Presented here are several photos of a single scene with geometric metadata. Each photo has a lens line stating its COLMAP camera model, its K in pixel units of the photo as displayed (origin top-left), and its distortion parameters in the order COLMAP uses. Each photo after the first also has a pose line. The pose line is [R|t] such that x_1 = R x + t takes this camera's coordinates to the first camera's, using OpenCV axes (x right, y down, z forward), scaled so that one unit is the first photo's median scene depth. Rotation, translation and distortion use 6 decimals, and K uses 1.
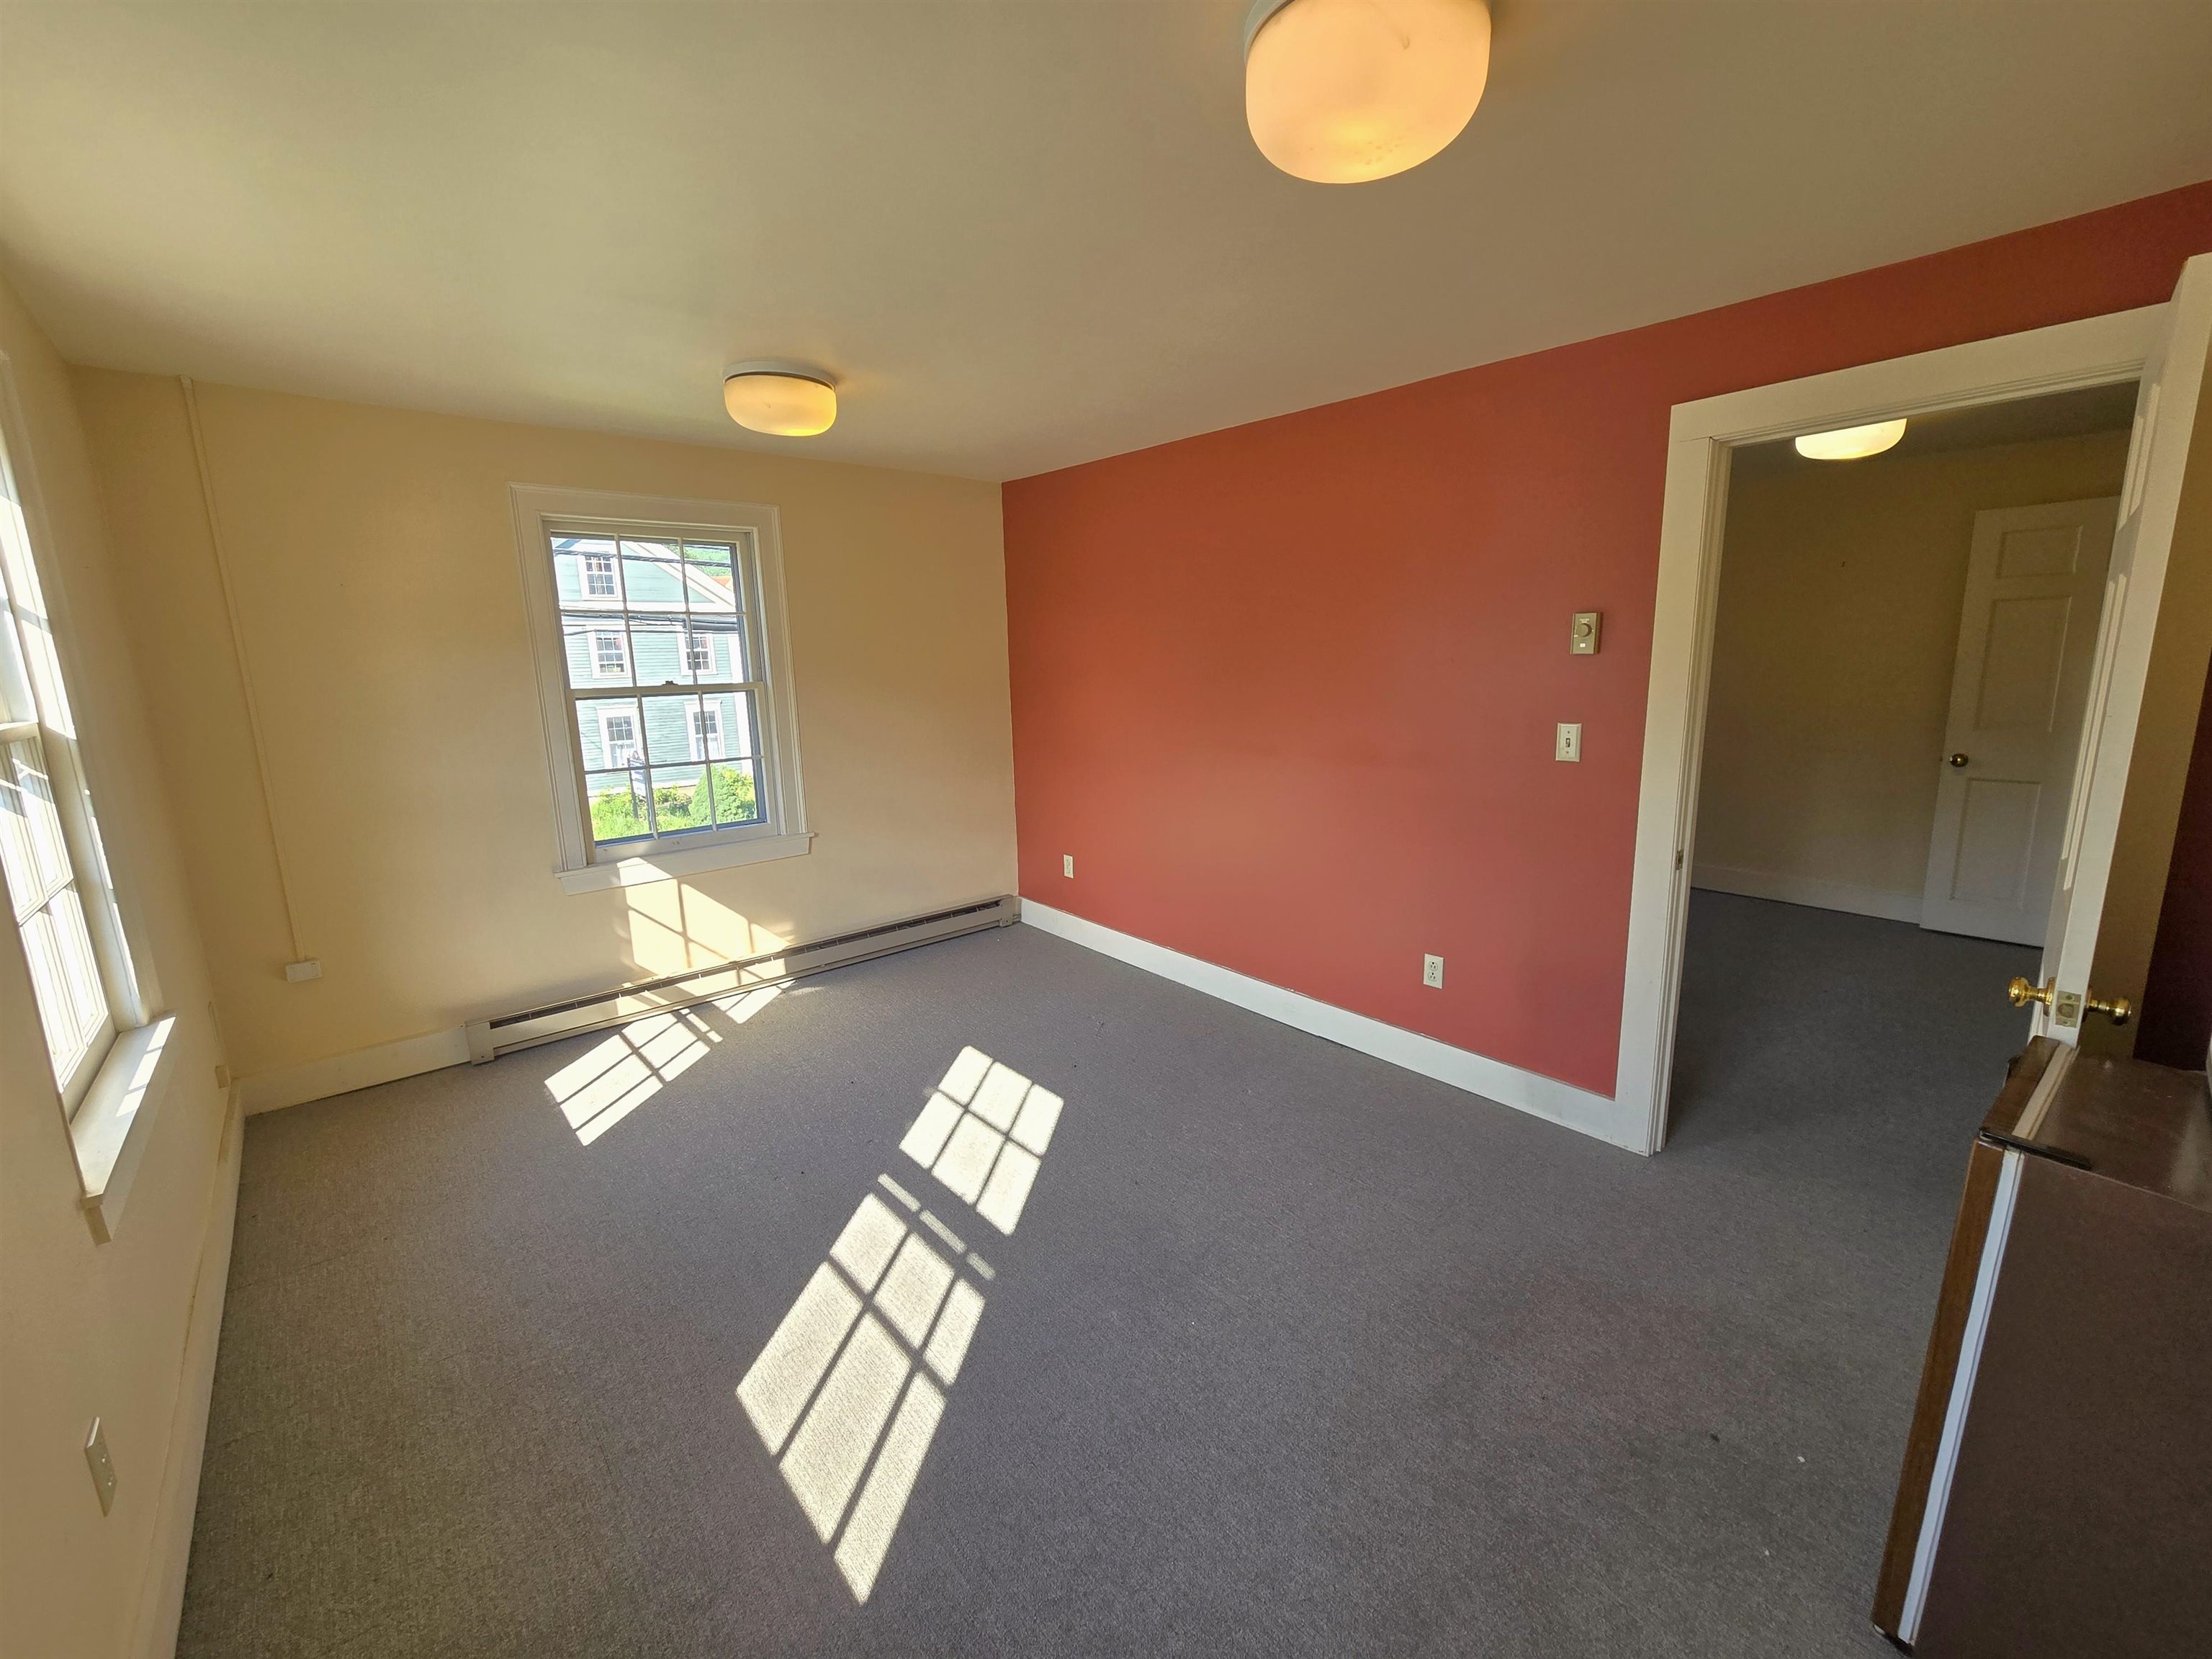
lens RADIAL K [[907.1, 0, 1111.6], [0, 907.1, 824.9], [0, 0, 1]] dist [-0.004486, 0.000632]
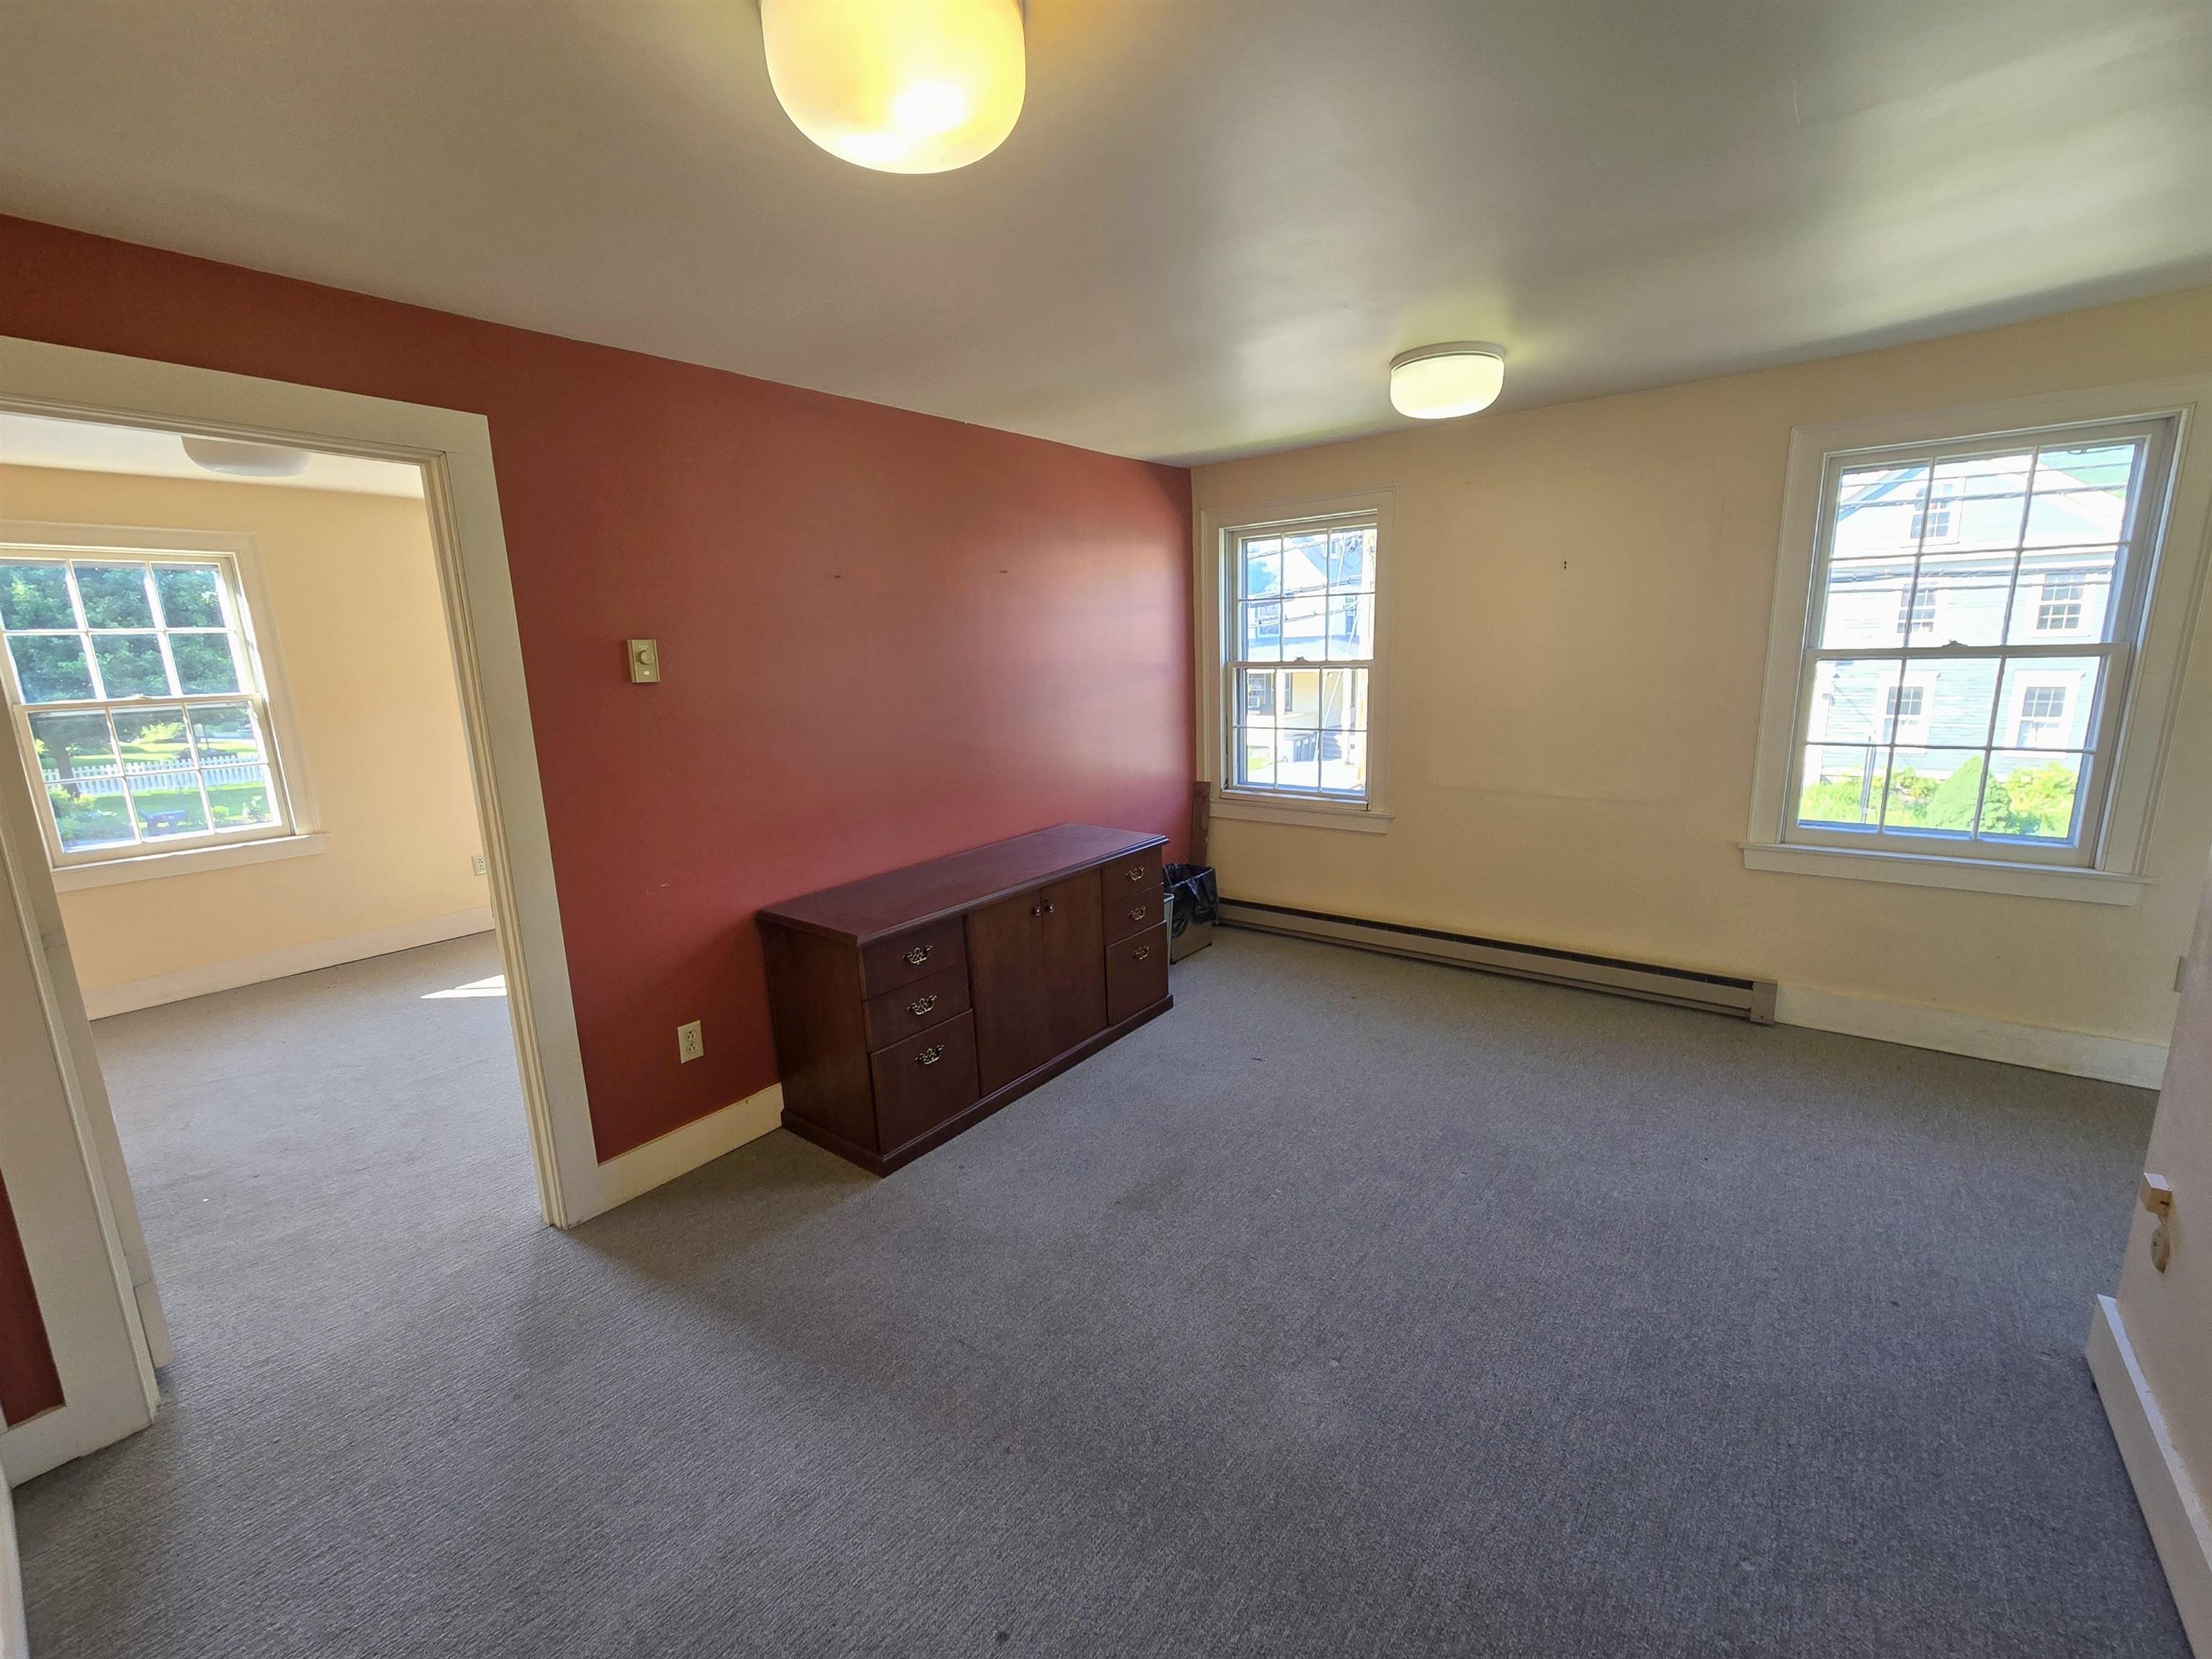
lens RADIAL K [[907.1, 0, 1111.6], [0, 907.1, 824.9], [0, 0, 1]] dist [-0.004486, 0.000632]
pose [[0.215668, 0.212988, -0.952955, 0.182492], [-0.163400, 0.970033, 0.179825, -0.035729], [0.962698, 0.116931, 0.244007, 0.150743]]
